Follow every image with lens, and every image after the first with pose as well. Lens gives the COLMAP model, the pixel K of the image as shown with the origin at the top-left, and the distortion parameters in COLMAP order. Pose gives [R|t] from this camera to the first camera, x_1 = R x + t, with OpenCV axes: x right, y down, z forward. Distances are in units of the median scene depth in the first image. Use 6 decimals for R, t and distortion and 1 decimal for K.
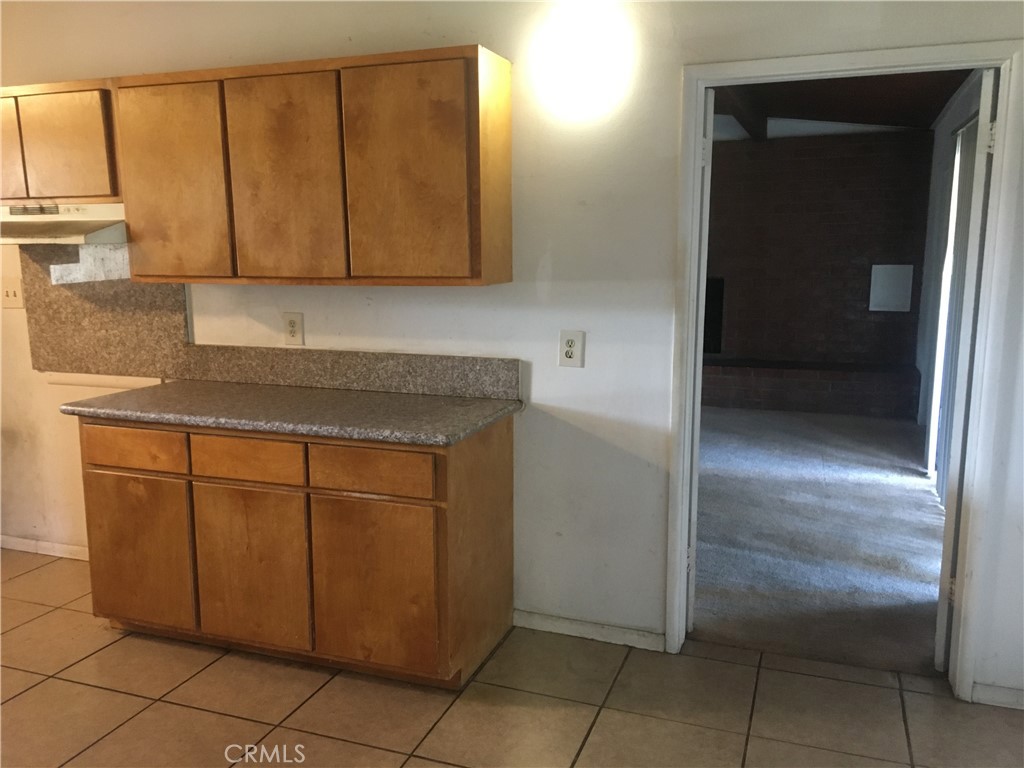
lens RADIAL K [[863.4, 0, 512.0], [0, 863.4, 384.0], [0, 0, 1]] dist [0.084322, -0.128819]
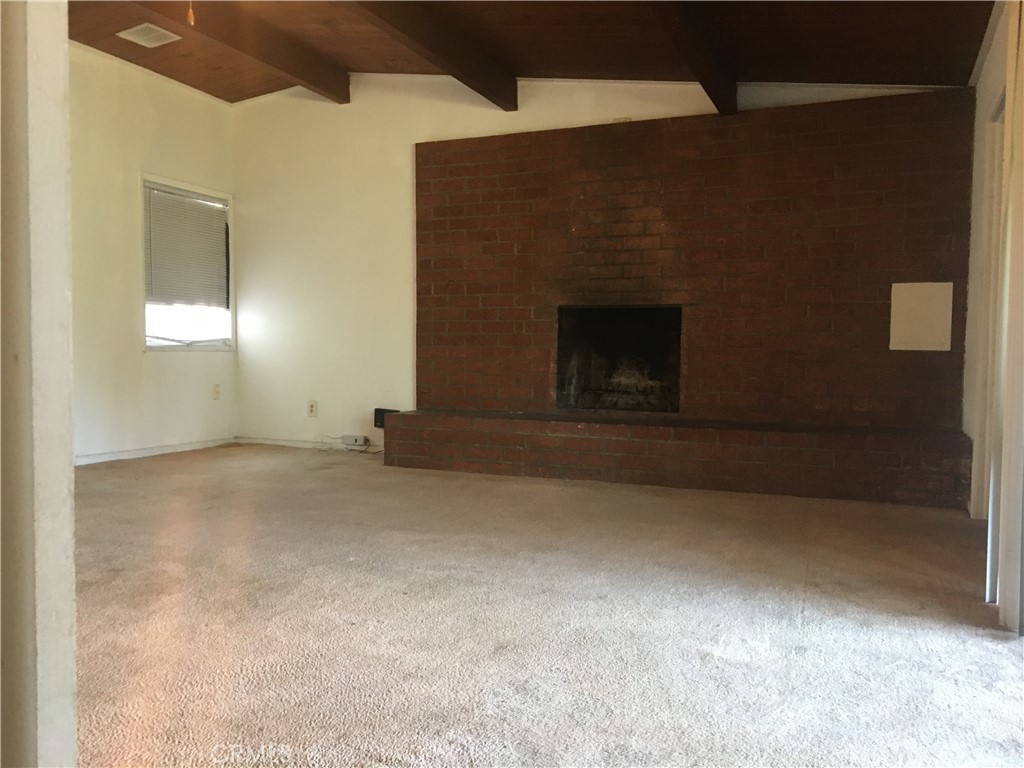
lens RADIAL K [[863.4, 0, 512.0], [0, 863.4, 384.0], [0, 0, 1]] dist [0.084322, -0.128819]
pose [[0.999246, 0.012001, -0.036916, 0.364795], [-0.016112, 0.993444, -0.113178, 0.064933], [0.035316, 0.113687, 0.992889, 0.822144]]
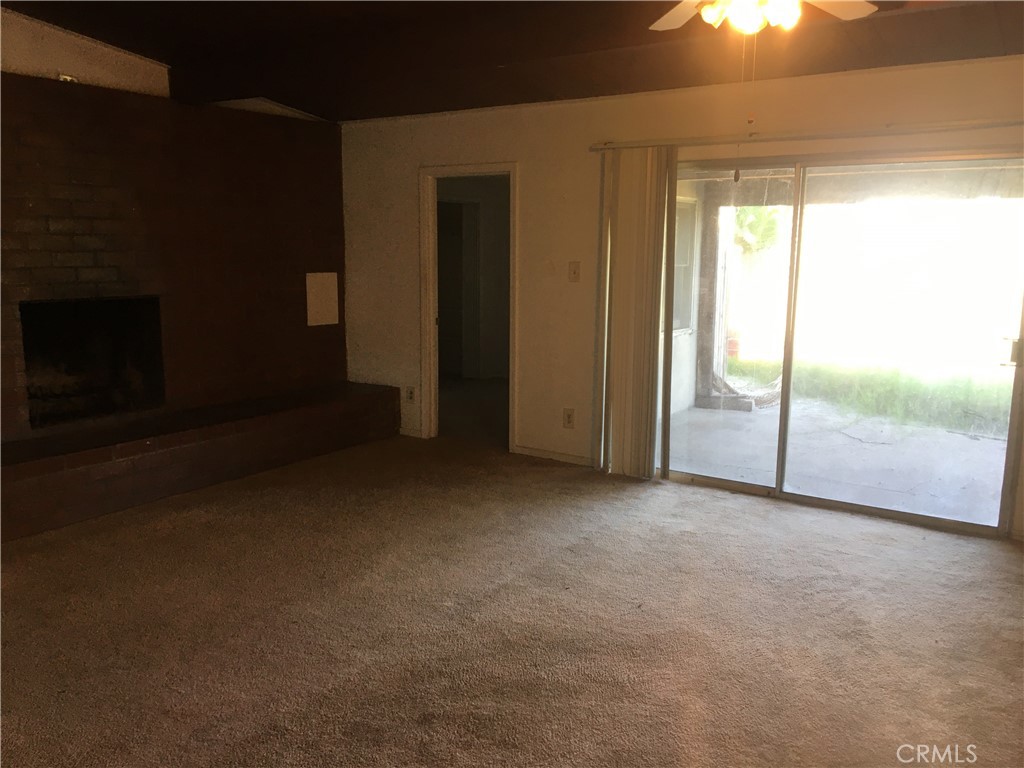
lens RADIAL K [[863.4, 0, 512.0], [0, 863.4, 384.0], [0, 0, 1]] dist [0.084322, -0.128819]
pose [[0.224102, -0.151803, 0.962670, -0.998570], [0.147049, 0.981752, 0.120580, -0.266939], [-0.963408, 0.114537, 0.242335, 1.585235]]
